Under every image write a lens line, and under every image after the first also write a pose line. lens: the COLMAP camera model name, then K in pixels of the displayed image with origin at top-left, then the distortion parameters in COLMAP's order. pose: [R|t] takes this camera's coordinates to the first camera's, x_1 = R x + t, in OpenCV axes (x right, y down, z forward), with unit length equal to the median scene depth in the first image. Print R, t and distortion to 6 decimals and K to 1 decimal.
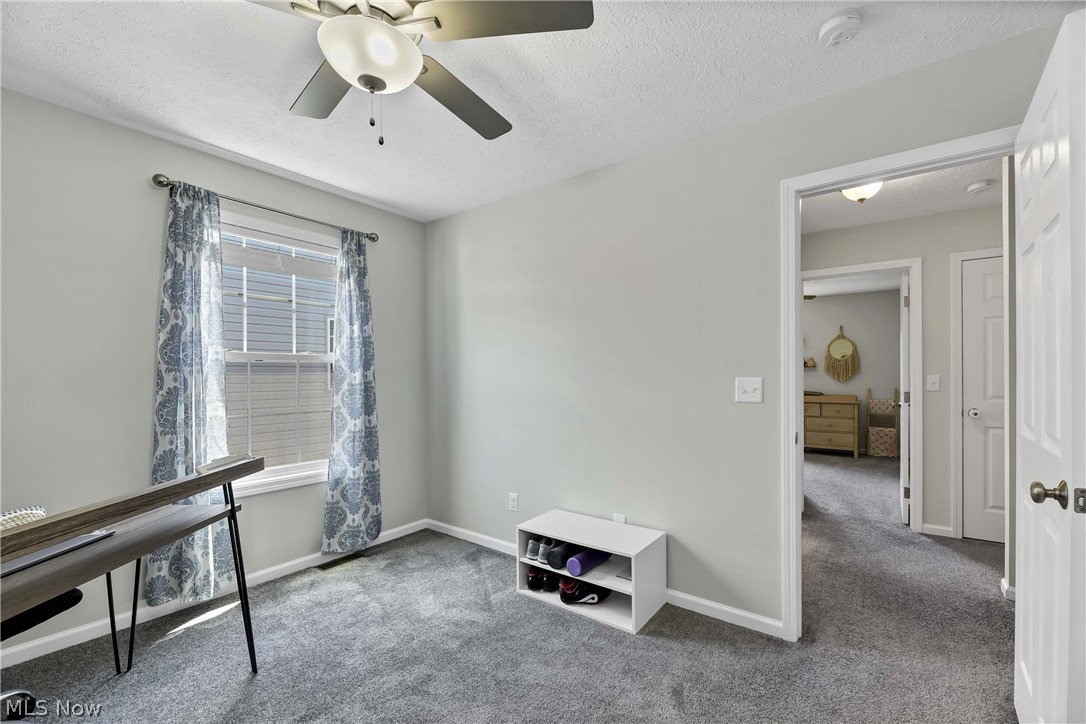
lens RADIAL K [[451.6, 0, 551.9], [0, 451.6, 376.5], [0, 0, 1]] dist [-0.003172, -0.001731]
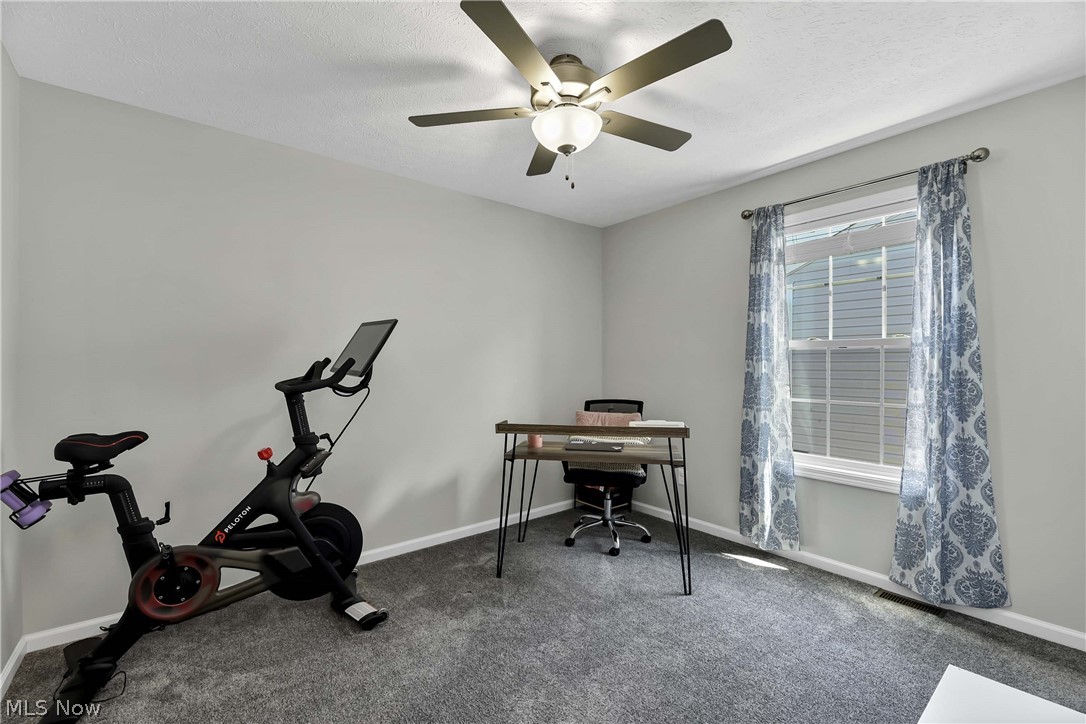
lens RADIAL K [[451.6, 0, 542.2], [0, 451.6, 362.3], [0, 0, 1]] dist [-0.003172, -0.001731]
pose [[-0.236499, -0.000032, -0.971632, 0.510657], [-0.000375, 1.000000, 0.000059, -0.003213], [0.971632, 0.000378, -0.236499, 0.675480]]
